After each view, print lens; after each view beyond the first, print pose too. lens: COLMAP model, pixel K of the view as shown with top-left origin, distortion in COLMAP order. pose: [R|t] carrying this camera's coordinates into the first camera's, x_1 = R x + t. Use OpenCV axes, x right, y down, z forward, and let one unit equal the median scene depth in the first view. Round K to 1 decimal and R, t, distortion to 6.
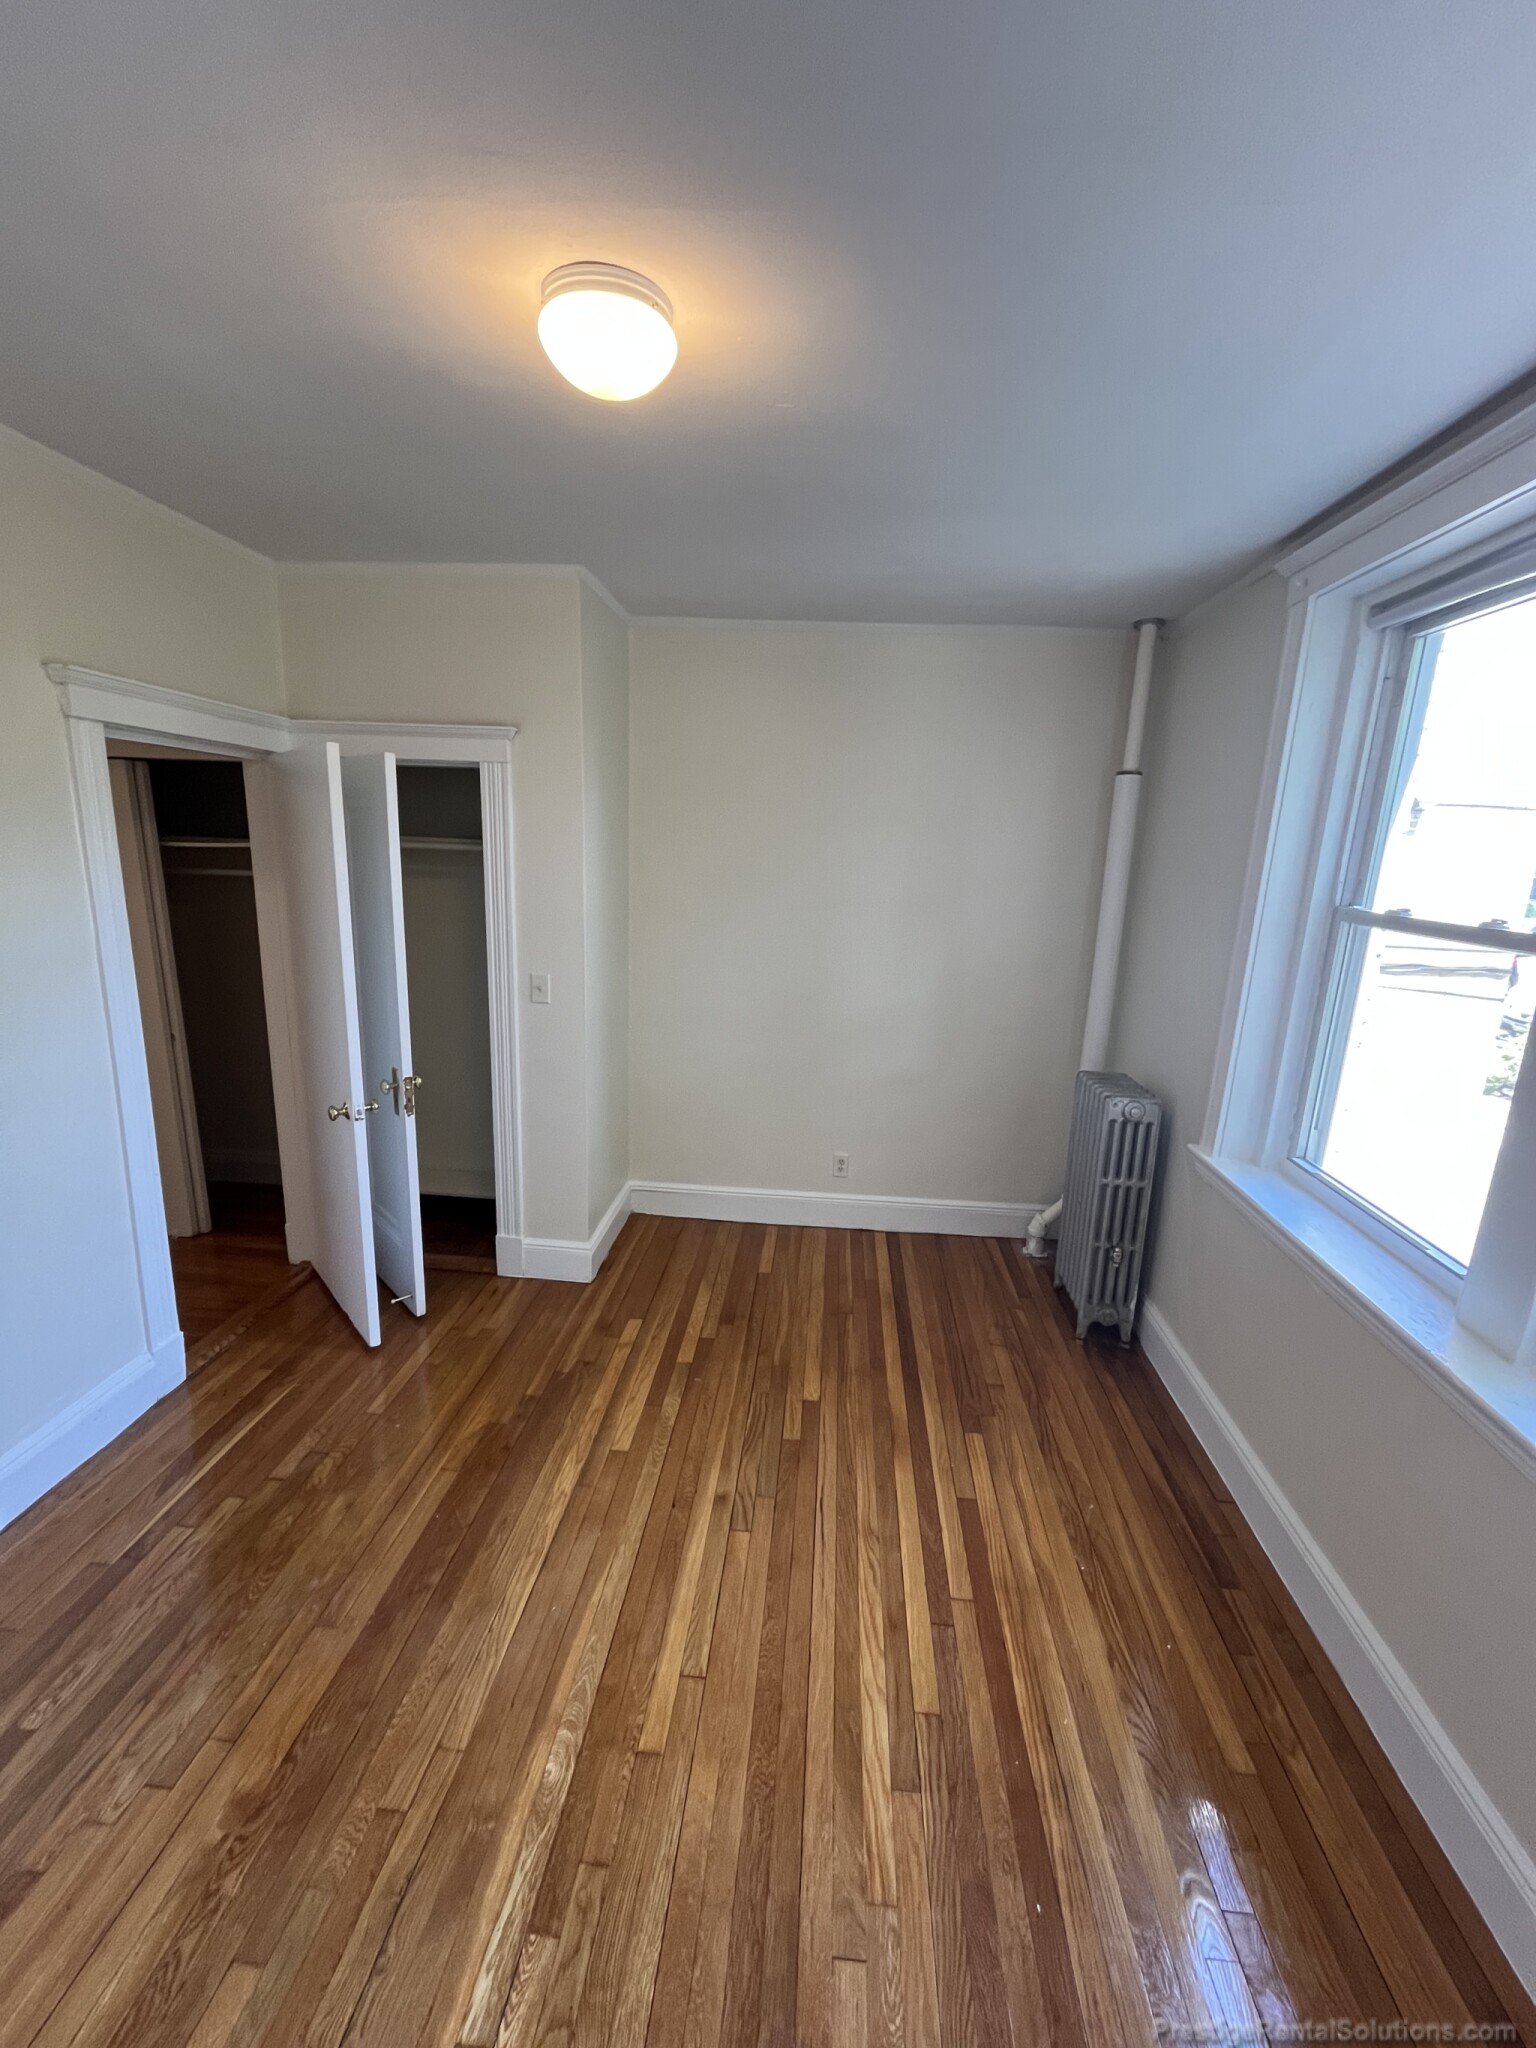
lens RADIAL K [[829.0, 0, 765.4], [0, 829.0, 1031.6], [0, 0, 1]] dist [-0.007901, -0.000085]
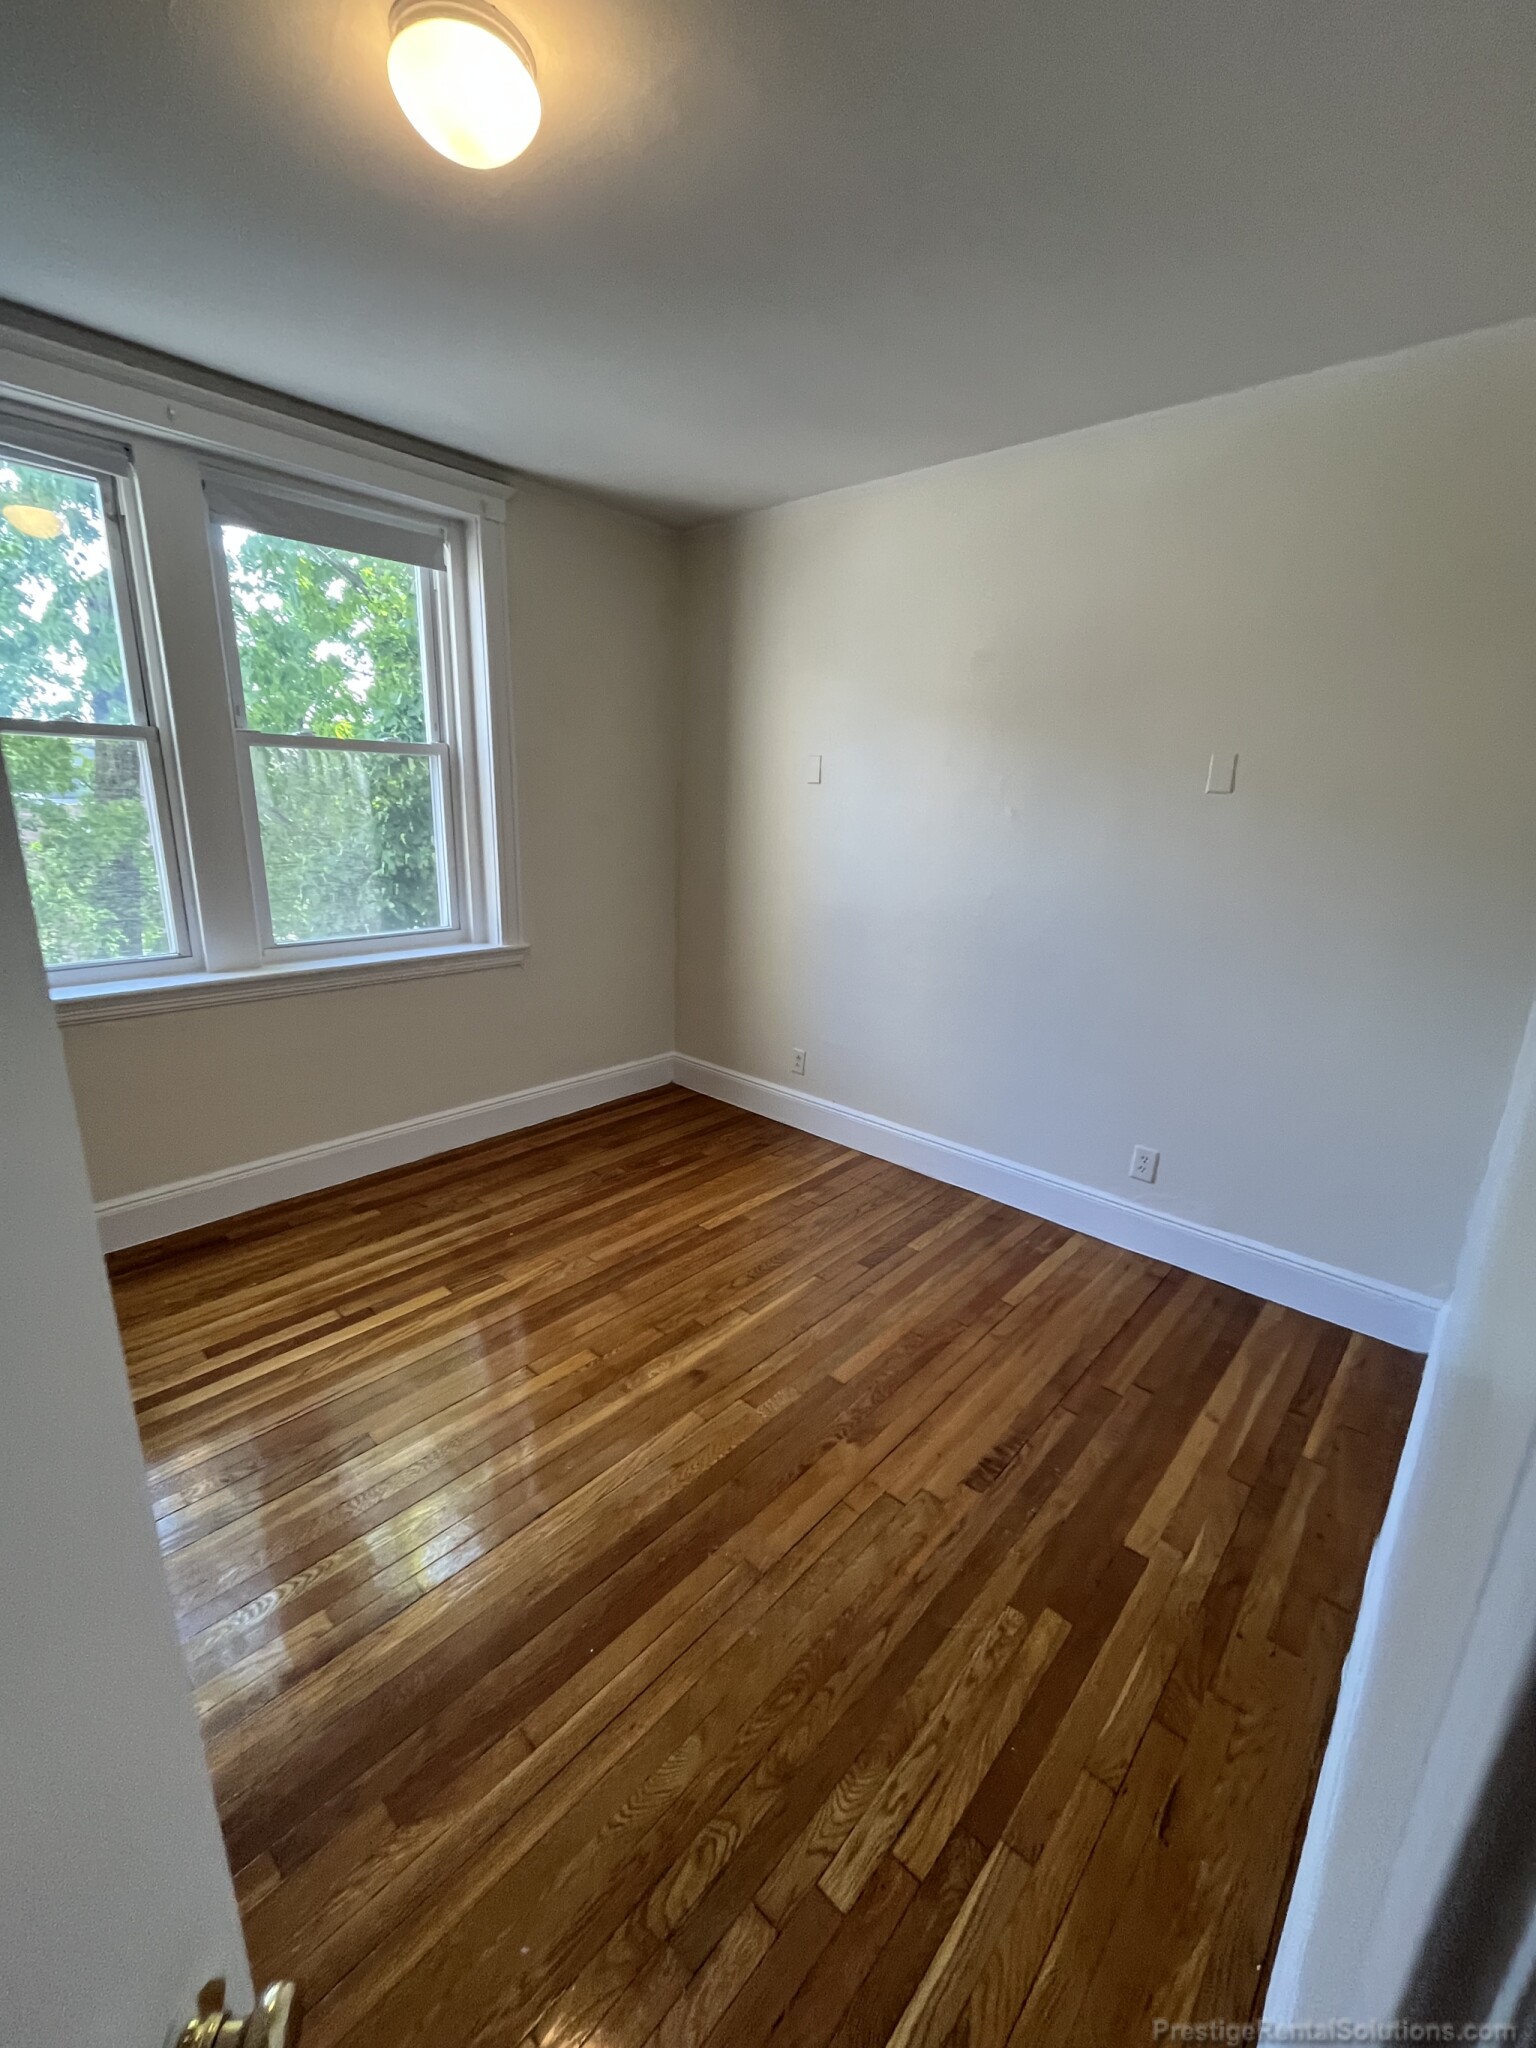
lens RADIAL K [[829.0, 0, 770.7], [0, 829.0, 1017.4], [0, 0, 1]] dist [-0.007901, -0.000085]
pose [[-0.793666, -0.227711, 0.564129, -0.979191], [0.062803, 0.891682, 0.448285, -0.238855], [-0.605103, 0.391218, -0.693397, 1.467002]]
